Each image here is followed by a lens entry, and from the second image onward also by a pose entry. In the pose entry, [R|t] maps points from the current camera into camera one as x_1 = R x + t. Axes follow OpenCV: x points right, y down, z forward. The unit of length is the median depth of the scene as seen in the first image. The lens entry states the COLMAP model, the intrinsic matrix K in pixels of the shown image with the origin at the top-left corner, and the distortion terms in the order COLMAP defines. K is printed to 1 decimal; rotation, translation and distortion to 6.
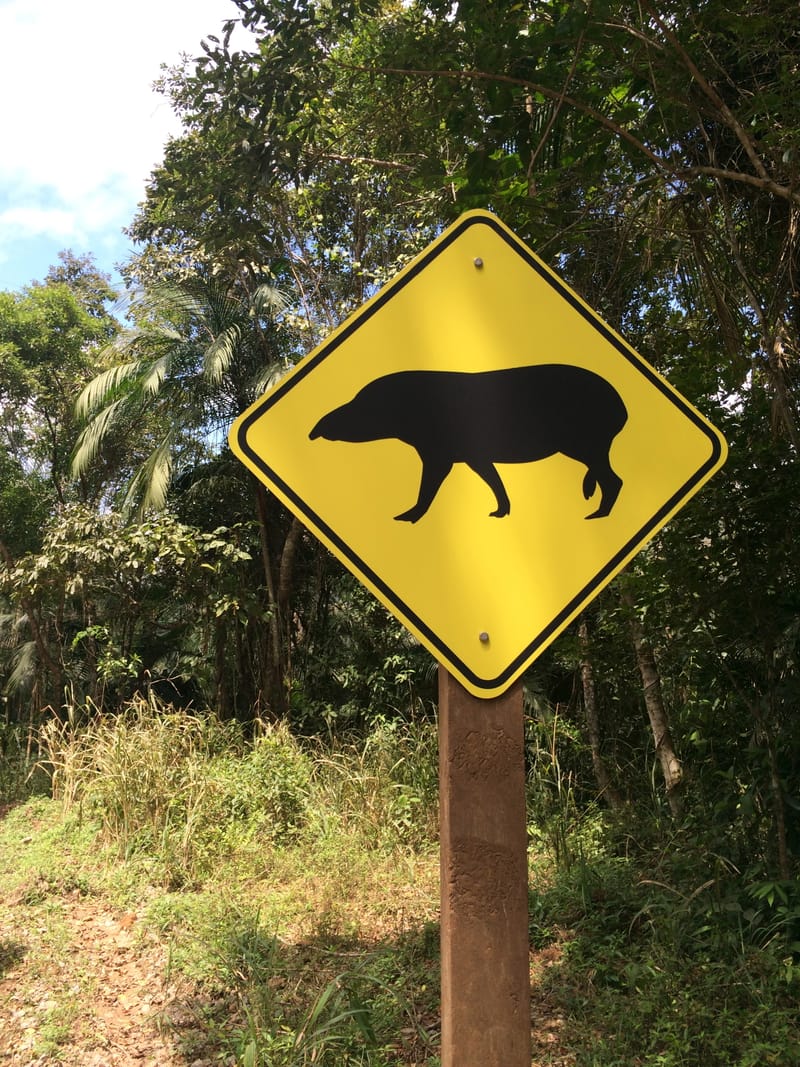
lens RADIAL K [[916.0, 0, 400.3], [0, 916.0, 522.3], [0, 0, 1]] dist [0.087814, -0.110137]
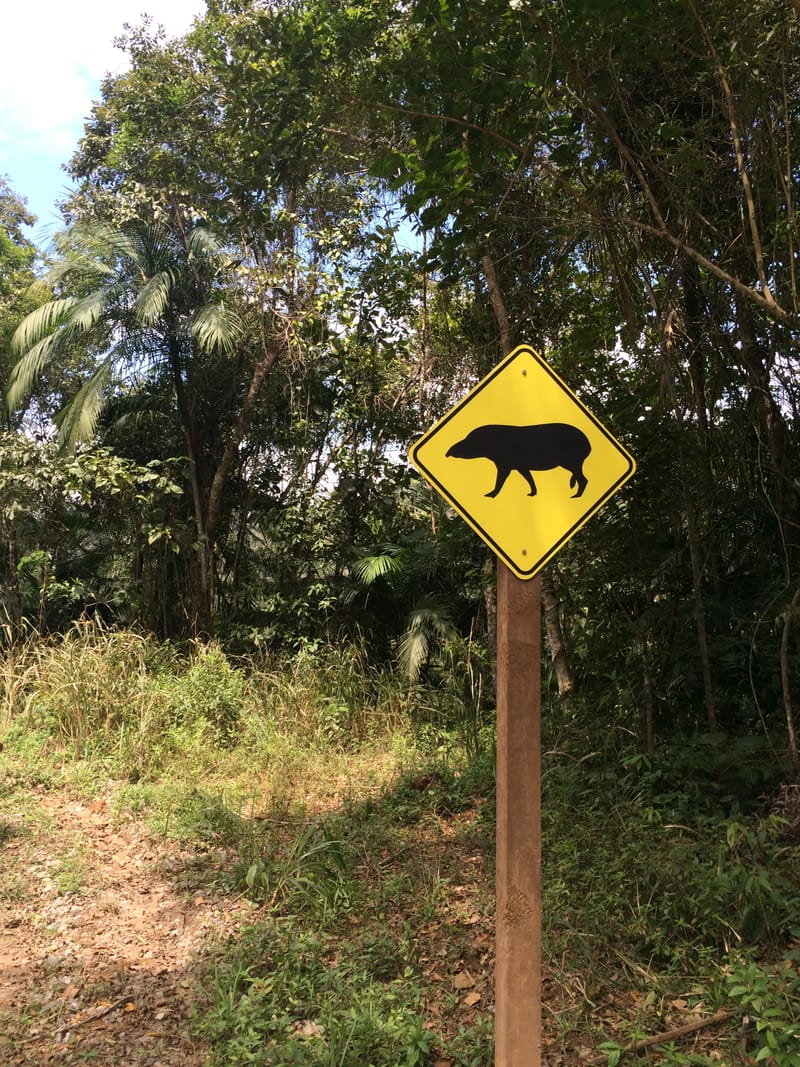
lens RADIAL K [[916.0, 0, 400.3], [0, 916.0, 522.3], [0, 0, 1]] dist [0.087814, -0.110137]
pose [[0.993367, 0.023203, 0.112624, -0.038298], [-0.031184, 0.997085, 0.069629, -0.007367], [-0.110680, -0.072679, 0.991195, -0.095739]]
